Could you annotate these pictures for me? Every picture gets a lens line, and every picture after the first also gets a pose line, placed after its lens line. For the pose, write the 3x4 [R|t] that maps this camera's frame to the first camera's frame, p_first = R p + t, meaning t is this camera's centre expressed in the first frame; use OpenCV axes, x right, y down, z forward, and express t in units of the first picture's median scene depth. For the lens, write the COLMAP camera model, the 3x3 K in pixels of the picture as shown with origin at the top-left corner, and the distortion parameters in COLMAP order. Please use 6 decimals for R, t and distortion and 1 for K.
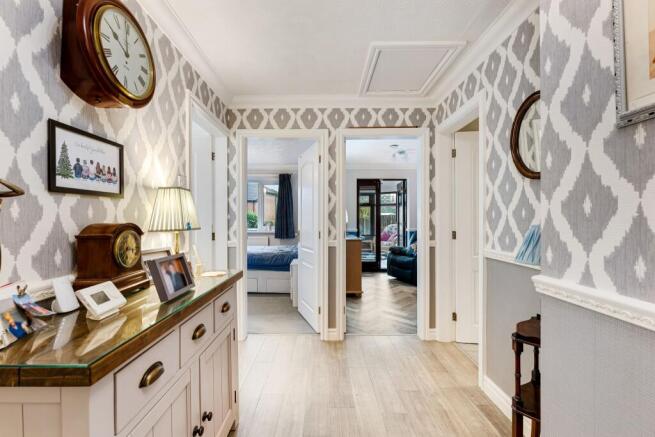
lens RADIAL K [[275.4, 0, 323.9], [0, 275.4, 219.5], [0, 0, 1]] dist [-0.001220, -0.000152]
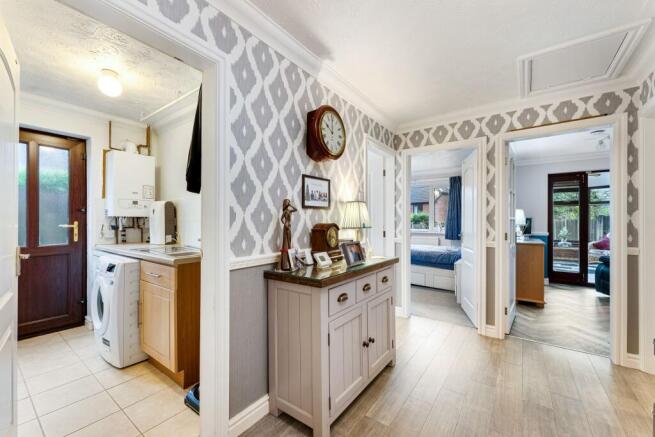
lens RADIAL K [[265.5, 0, 319.0], [0, 265.5, 219.8], [0, 0, 1]] dist [0.000918, 0.000203]
pose [[0.790528, 0.000804, -0.612425, 0.138460], [-0.003142, 0.999991, -0.002743, -0.001914], [0.612418, 0.004093, 0.790524, -0.209163]]
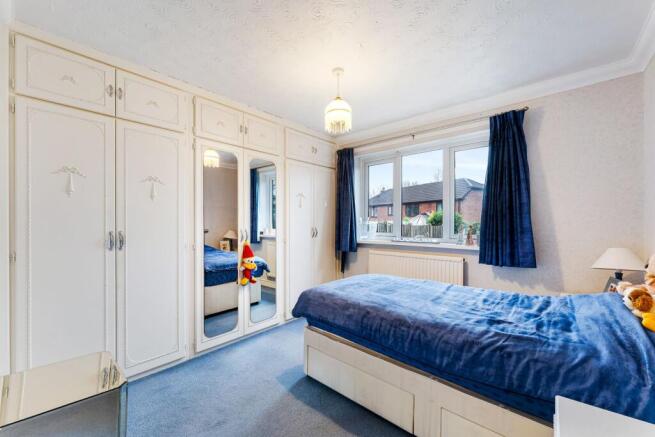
lens RADIAL K [[257.0, 0, 327.5], [0, 257.0, 218.5], [0, 0, 1]] dist [-0.000766, -0.000066]
pose [[0.740506, 0.000002, -0.672049, -0.184023], [-0.001517, 0.999997, -0.001668, -0.005675], [0.672048, 0.002255, 0.740505, 1.202279]]
